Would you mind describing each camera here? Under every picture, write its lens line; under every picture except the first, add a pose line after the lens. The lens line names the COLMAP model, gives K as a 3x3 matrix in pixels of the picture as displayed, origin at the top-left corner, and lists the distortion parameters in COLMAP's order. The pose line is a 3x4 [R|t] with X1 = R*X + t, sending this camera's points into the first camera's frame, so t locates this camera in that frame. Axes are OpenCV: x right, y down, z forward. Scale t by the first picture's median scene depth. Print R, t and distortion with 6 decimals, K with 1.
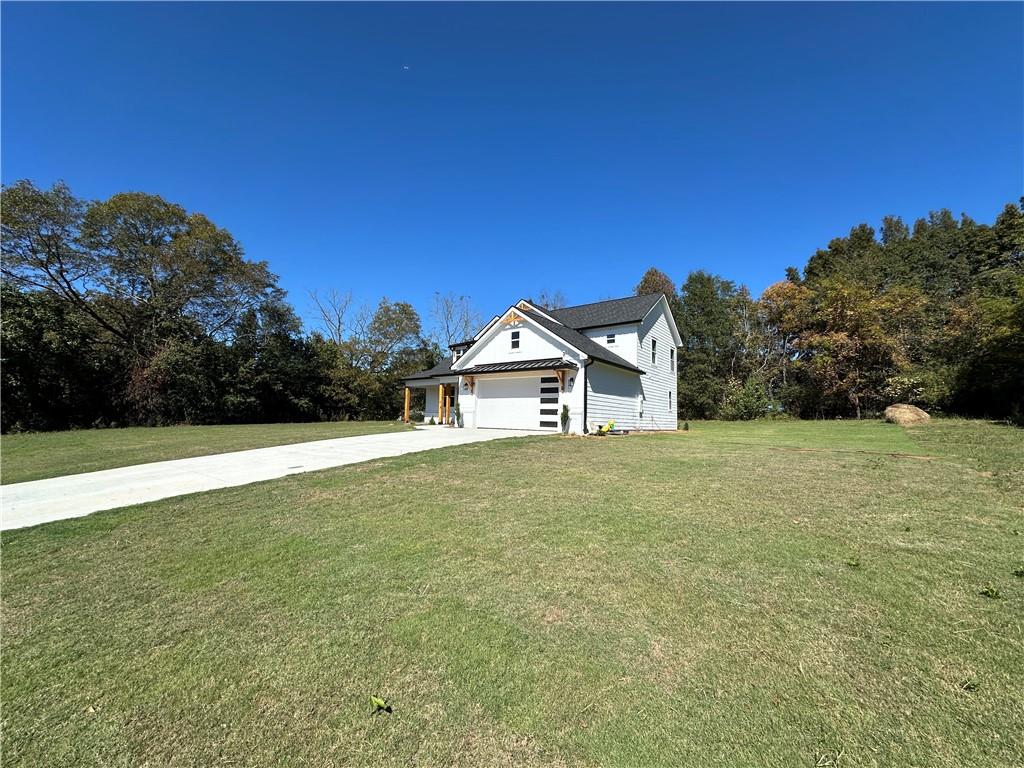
lens RADIAL K [[410.4, 0, 503.7], [0, 410.4, 378.1], [0, 0, 1]] dist [-0.000399, 0.000274]
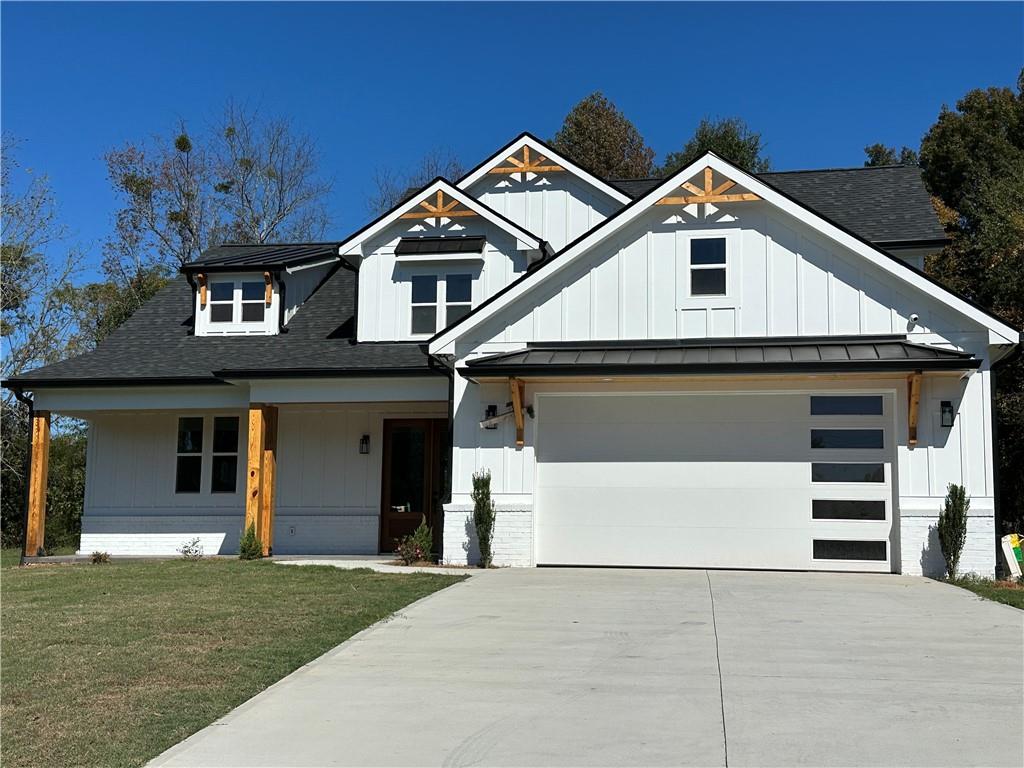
lens RADIAL K [[1286.5, 0, 514.8], [0, 1286.5, 391.0], [0, 0, 1]] dist [0.156855, 0.000000]
pose [[0.882157, 0.047660, 0.468537, -0.531515], [-0.038329, 0.998832, -0.029437, 0.029910], [-0.469393, 0.008010, 0.882953, 0.242423]]
